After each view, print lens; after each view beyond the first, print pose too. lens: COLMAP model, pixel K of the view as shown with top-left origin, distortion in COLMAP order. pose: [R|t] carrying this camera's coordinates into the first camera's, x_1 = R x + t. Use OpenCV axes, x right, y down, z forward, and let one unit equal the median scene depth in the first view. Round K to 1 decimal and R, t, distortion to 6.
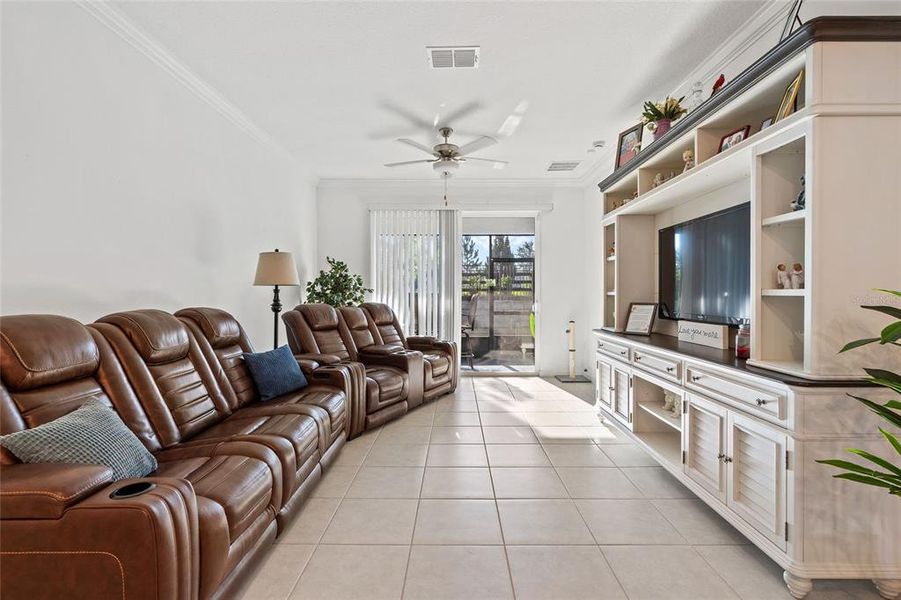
lens RADIAL K [[417.6, 0, 453.5], [0, 417.6, 295.3], [0, 0, 1]] dist [-0.003955, 0.000325]
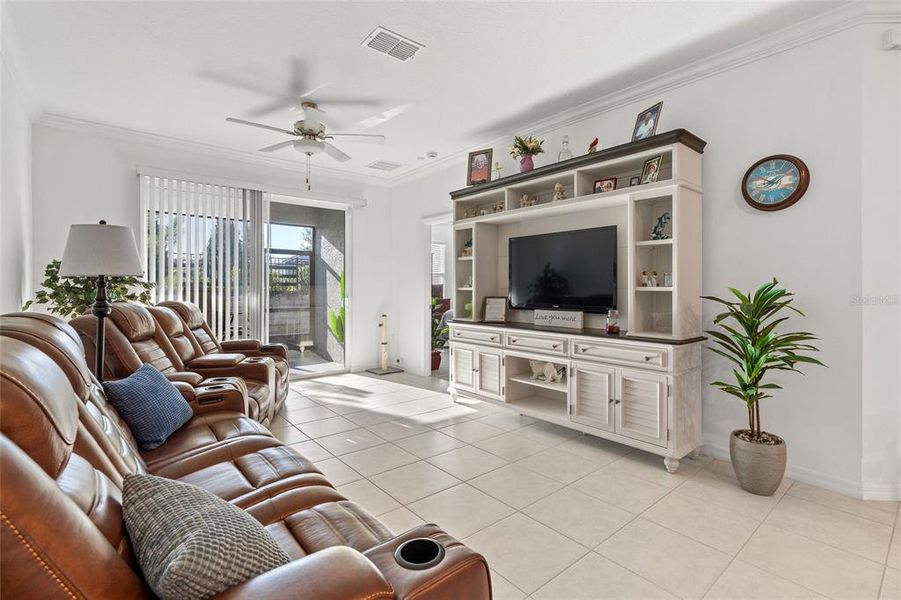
lens RADIAL K [[421.1, 0, 461.8], [0, 421.1, 285.1], [0, 0, 1]] dist [-0.004001, 0.000027]
pose [[0.754241, 0.006926, 0.656561, -0.415234], [0.000235, 0.999941, -0.010819, -0.001891], [-0.656597, 0.008314, 0.754195, 0.129427]]
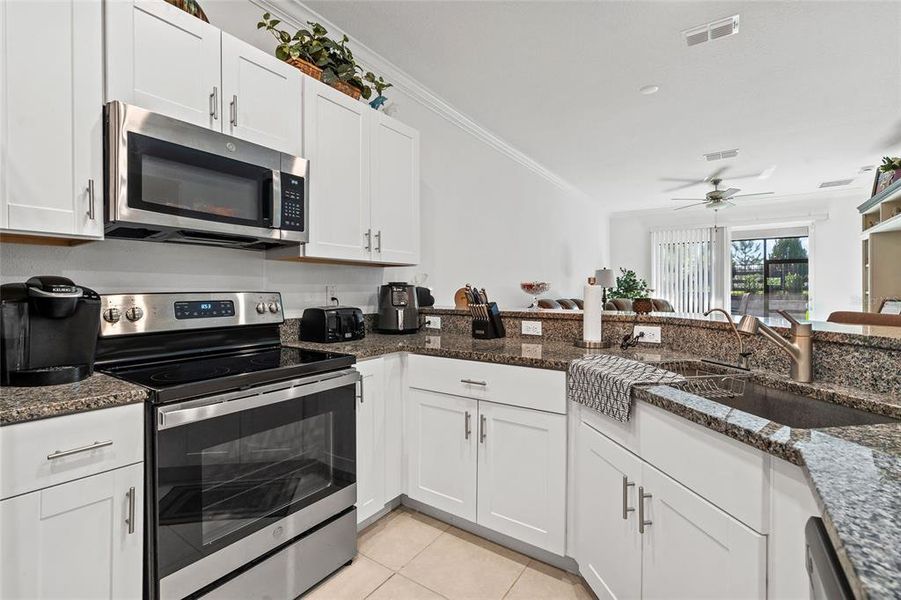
lens RADIAL K [[410.4, 0, 453.0], [0, 410.4, 293.7], [0, 0, 1]] dist [0.000948, 0.000276]
pose [[0.831316, 0.002539, -0.555794, 0.018416], [-0.003415, 0.999994, -0.000539, 0.004717], [0.555789, 0.002346, 0.831320, -0.813448]]
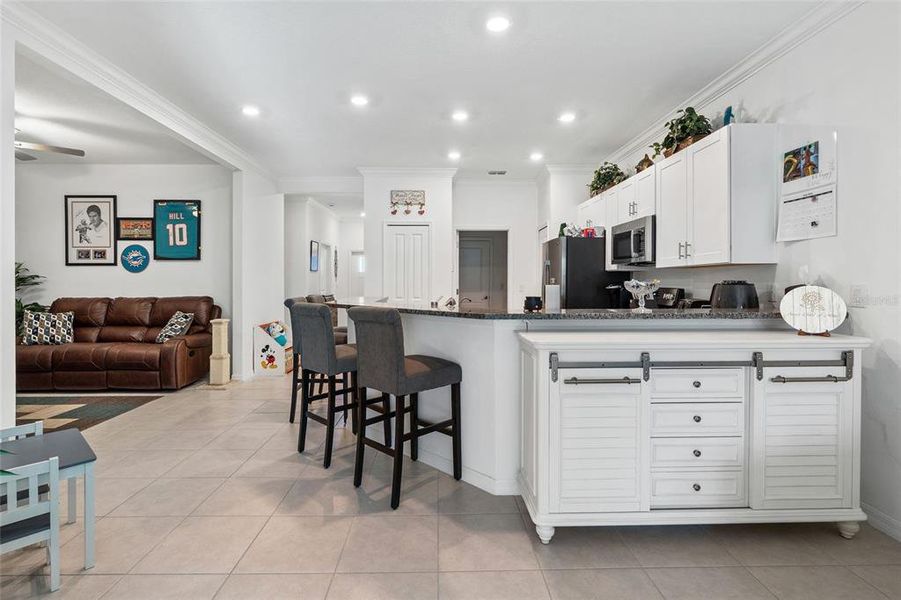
lens RADIAL K [[424.0, 0, 447.9], [0, 424.0, 285.7], [0, 0, 1]] dist [-0.001476, -0.000092]
pose [[-0.999588, -0.000102, -0.028712, 0.079489], [-0.000583, 0.999860, 0.016721, -0.018243], [0.028706, 0.016731, -0.999448, 0.567426]]
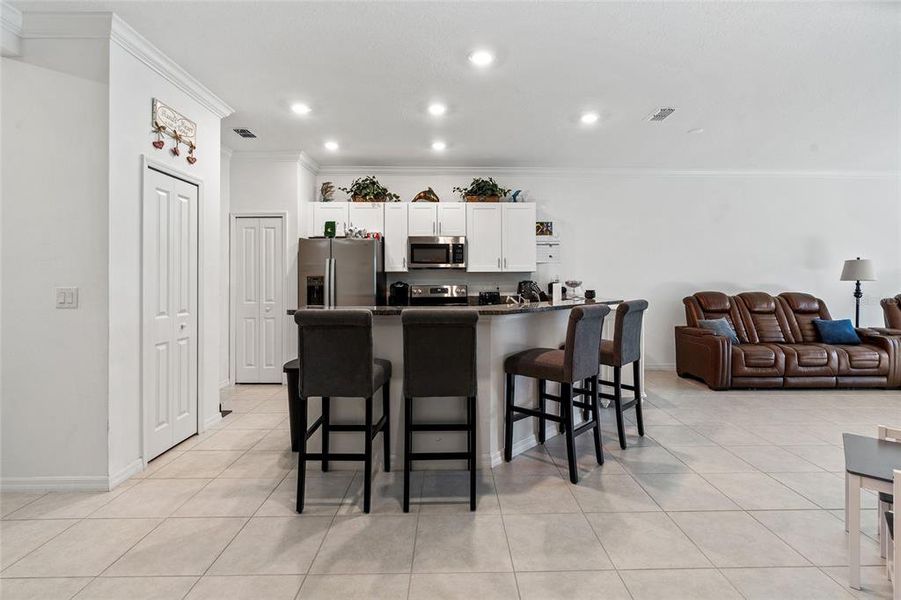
lens RADIAL K [[421.1, 0, 461.8], [0, 421.1, 285.1], [0, 0, 1]] dist [-0.004001, 0.000027]
pose [[0.027258, 0.008439, -0.999593, 1.077721], [-0.005407, 0.999951, 0.008295, -0.011444], [0.999614, 0.005179, 0.027302, -0.517777]]
